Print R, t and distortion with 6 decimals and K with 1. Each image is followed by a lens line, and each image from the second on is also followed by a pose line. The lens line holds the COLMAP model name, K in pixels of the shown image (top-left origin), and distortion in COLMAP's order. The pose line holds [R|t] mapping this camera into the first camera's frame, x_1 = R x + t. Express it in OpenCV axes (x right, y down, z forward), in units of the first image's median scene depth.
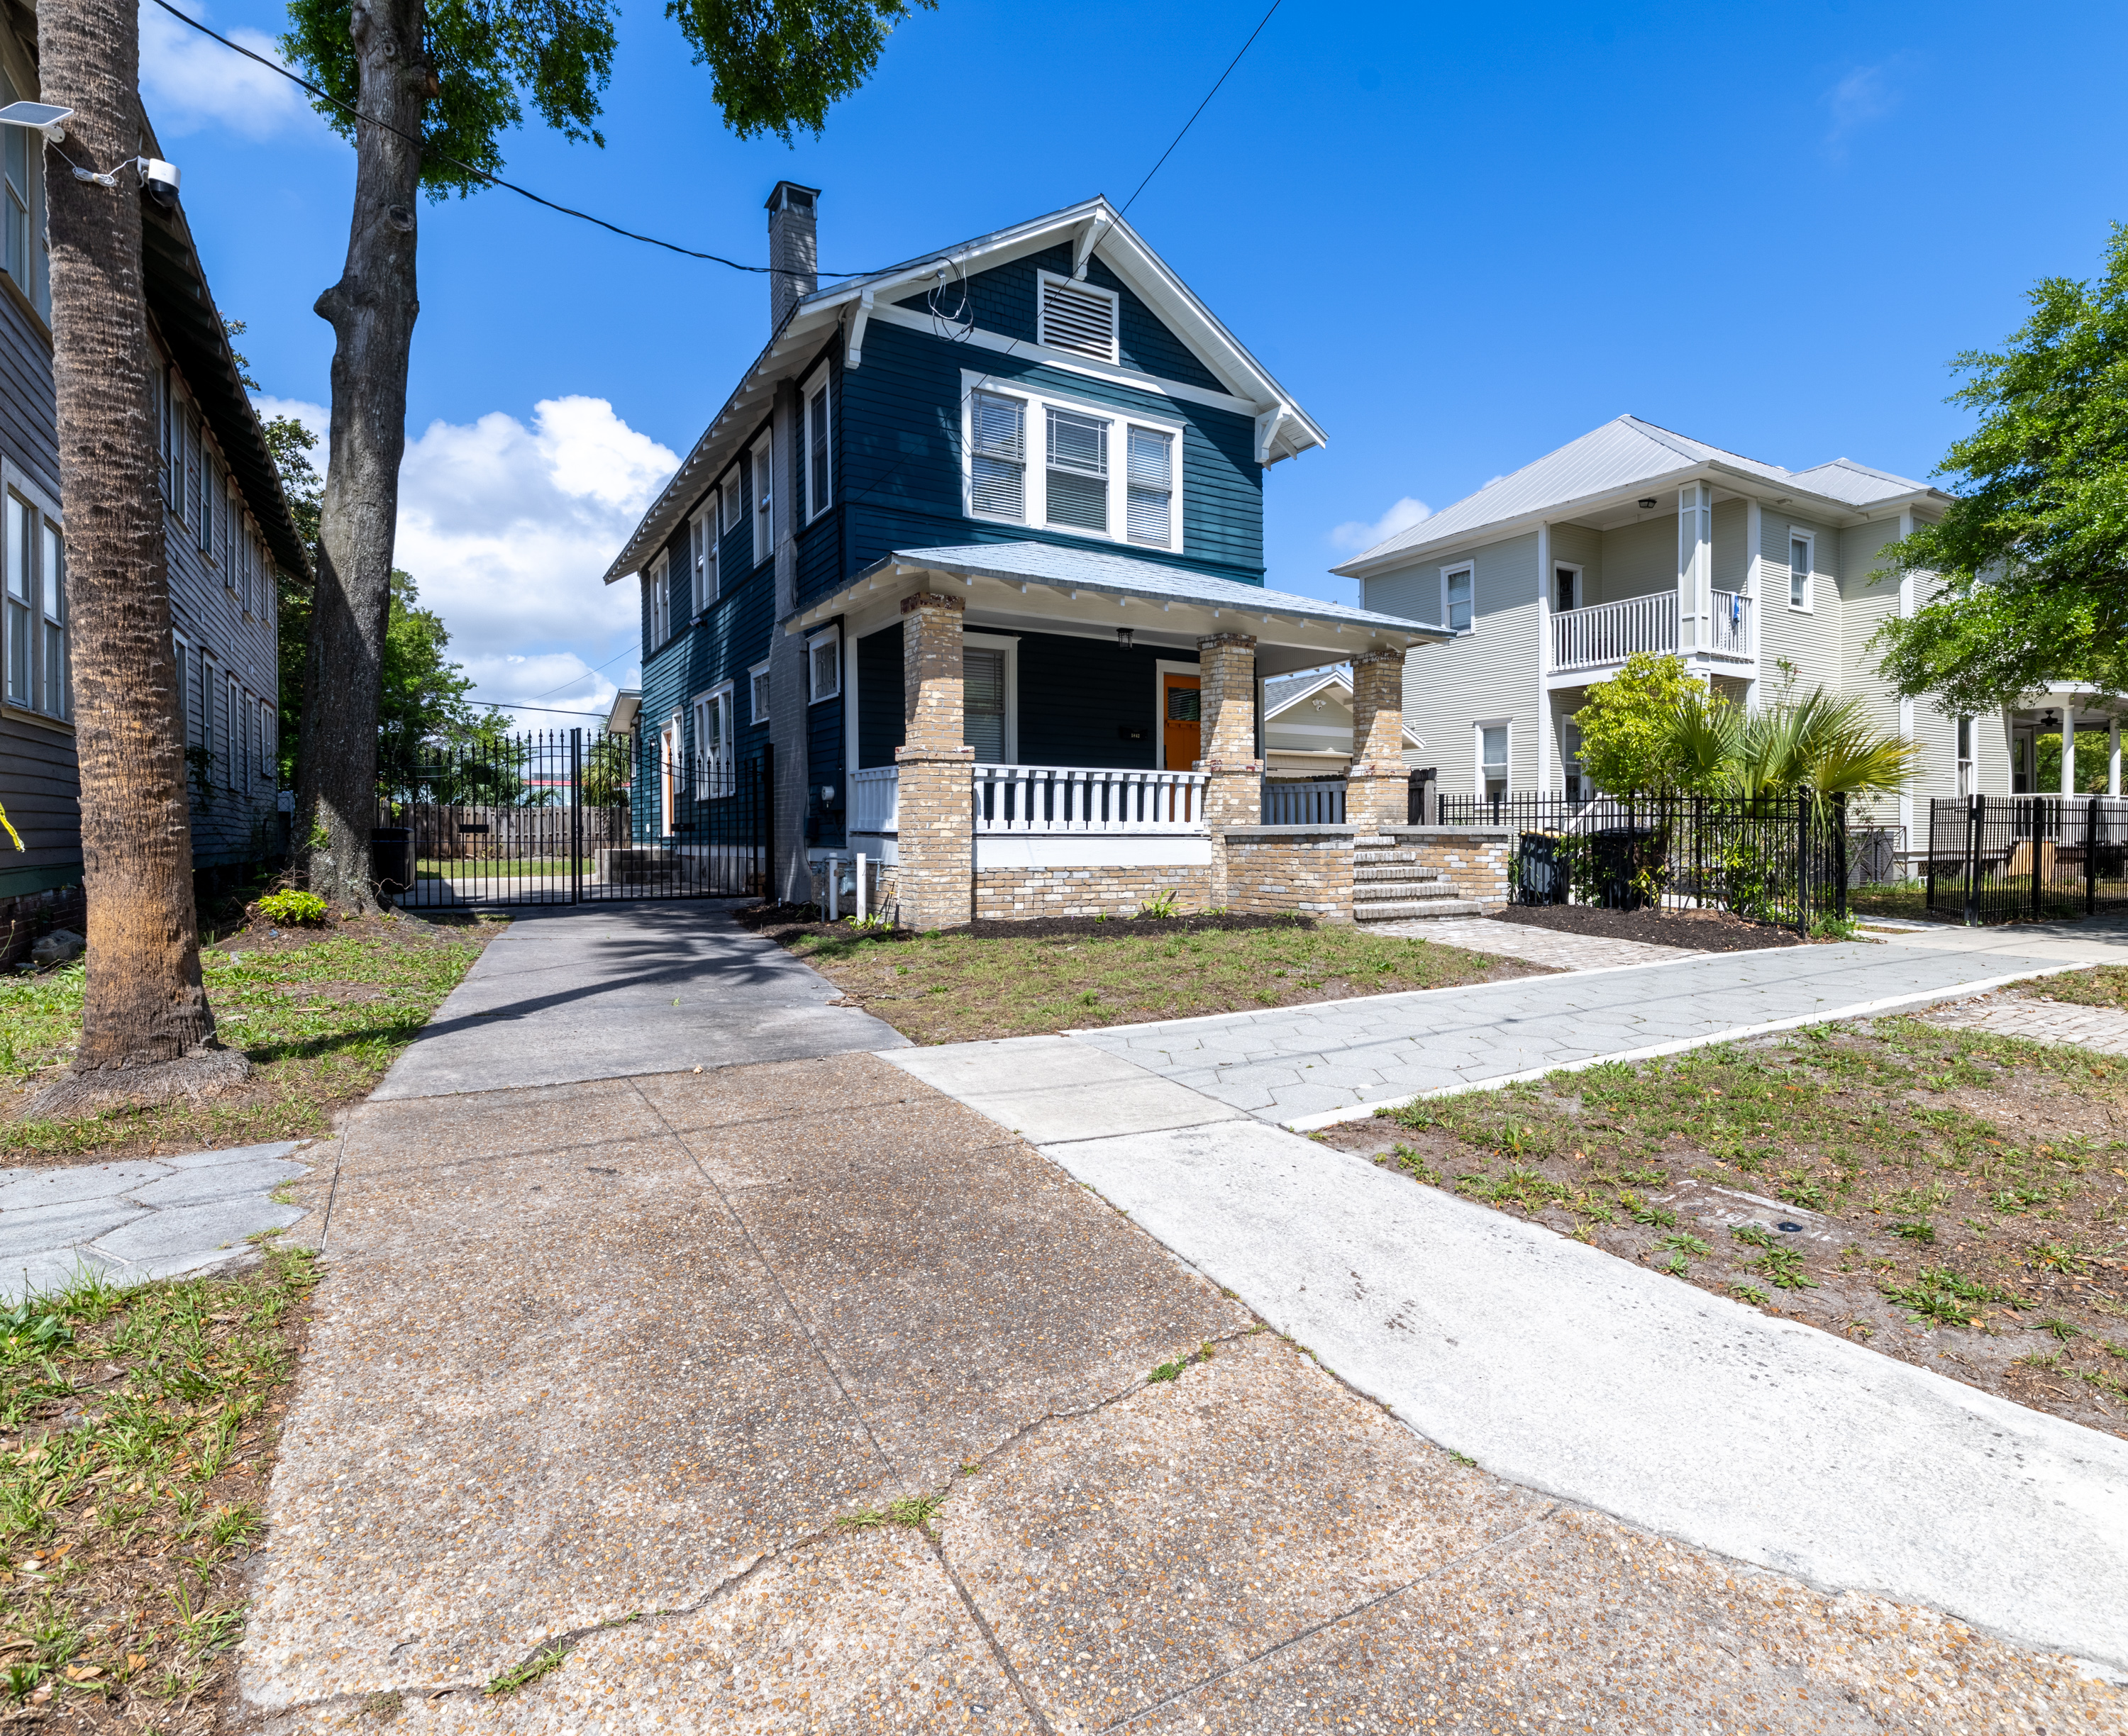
lens RADIAL K [[1071.4, 0, 1077.4], [0, 1071.4, 870.0], [0, 0, 1]] dist [0.001682, 0.000535]
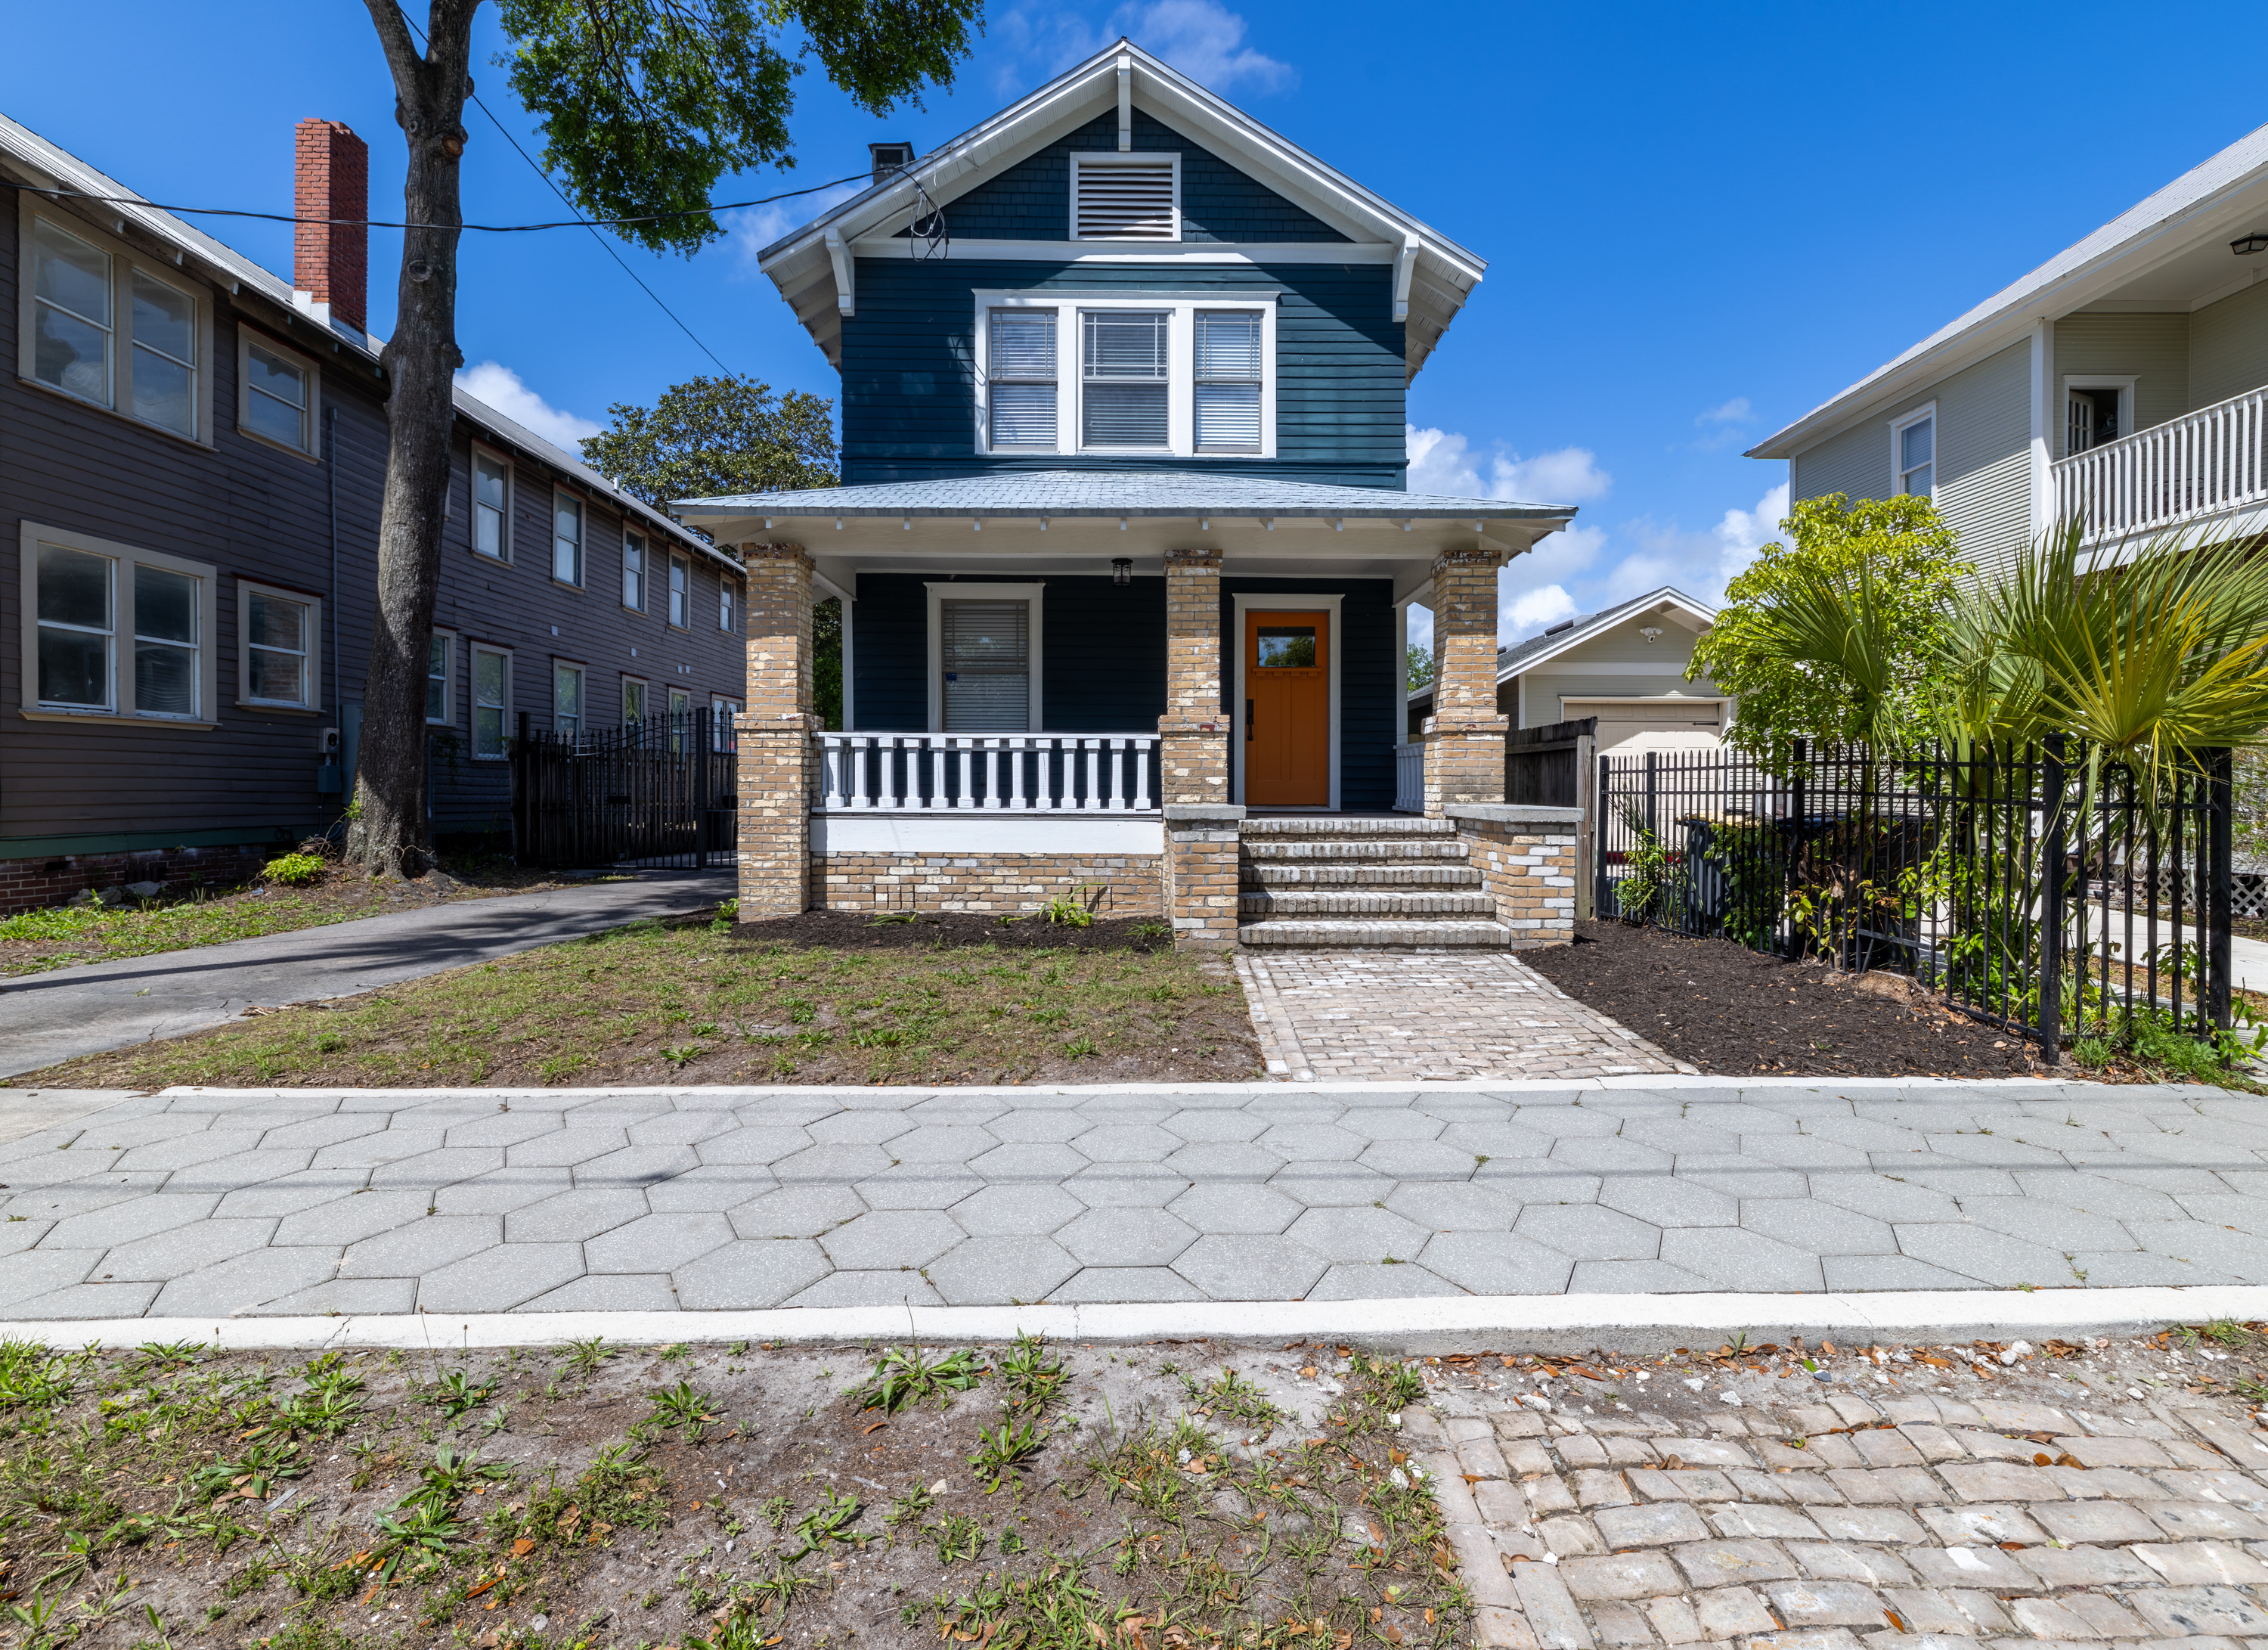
lens RADIAL K [[1016.9, 0, 1134.0], [0, 1016.9, 825.0], [0, 0, 1]] dist [0.000326, 0.001098]
pose [[0.864706, 0.019705, -0.501892, 0.434655], [-0.021158, 0.999772, 0.002799, -0.025194], [0.501833, 0.008199, 0.864926, 0.330211]]
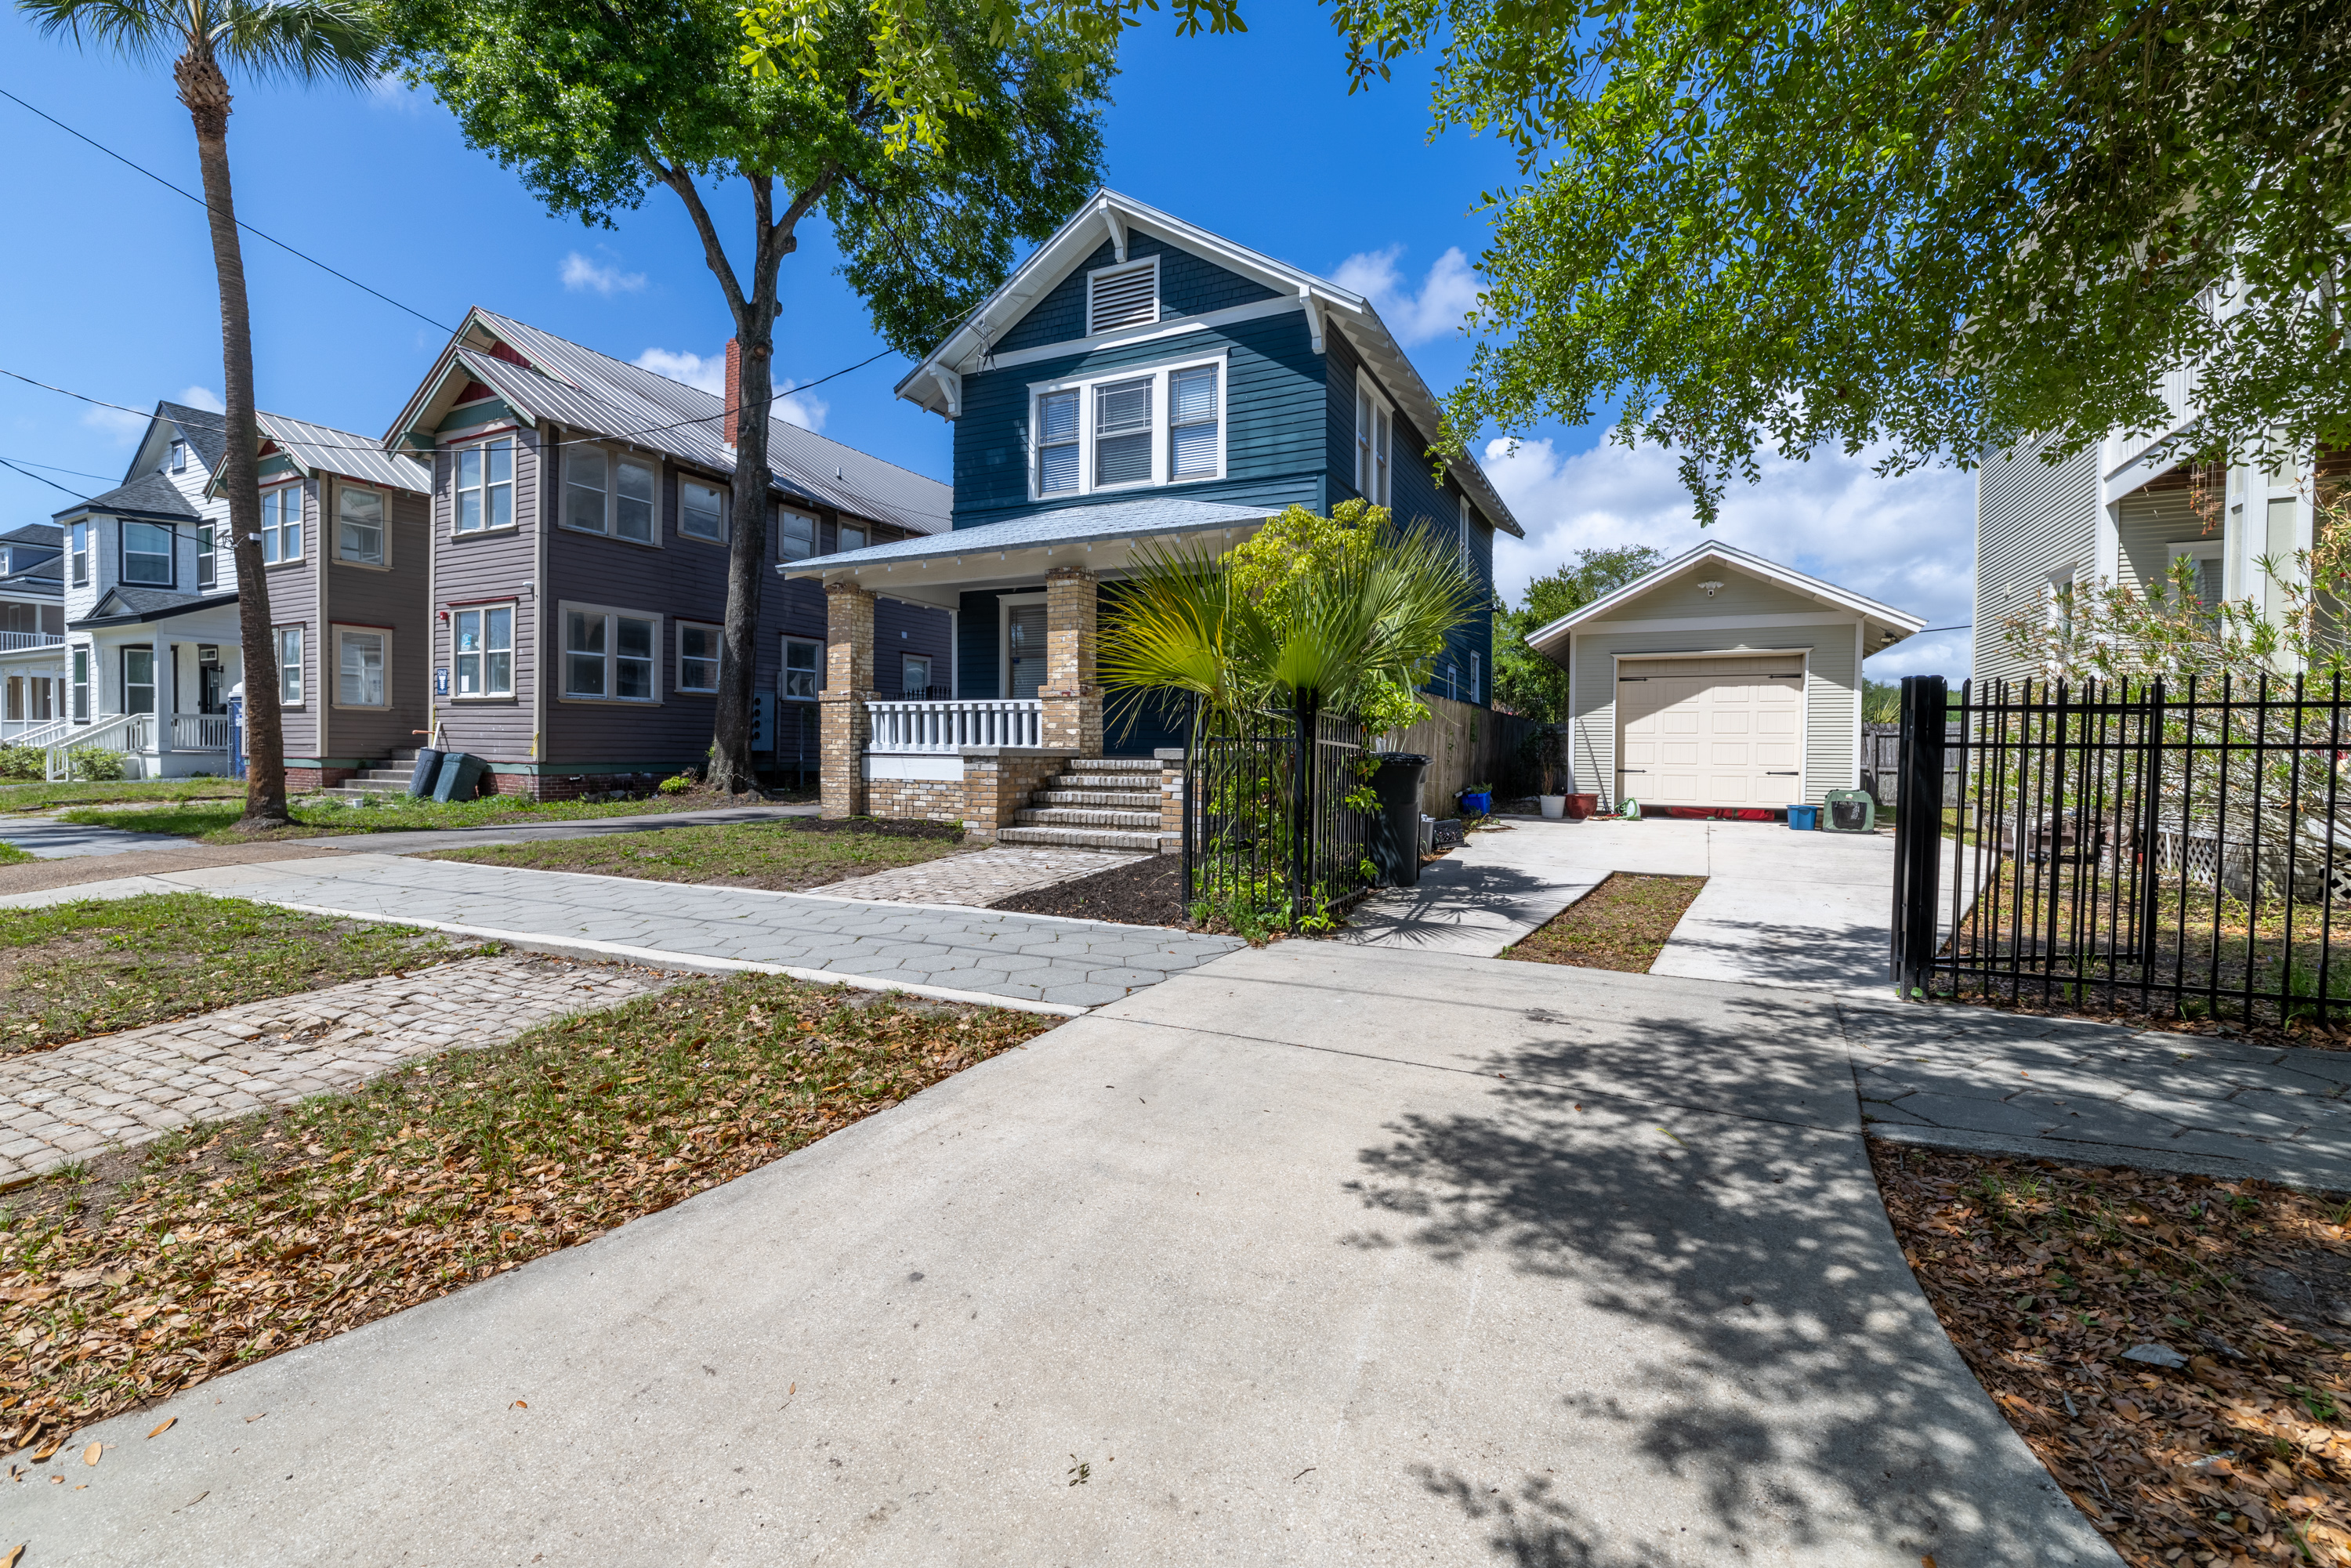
lens RADIAL K [[951.1, 0, 1175.5], [0, 951.1, 784.0], [0, 0, 1]] dist [0.002056, 0.000047]
pose [[0.557600, 0.033420, -0.829437, 0.911847], [-0.038897, 0.999144, 0.014108, -0.021597], [0.829198, 0.024396, 0.558422, 0.522332]]
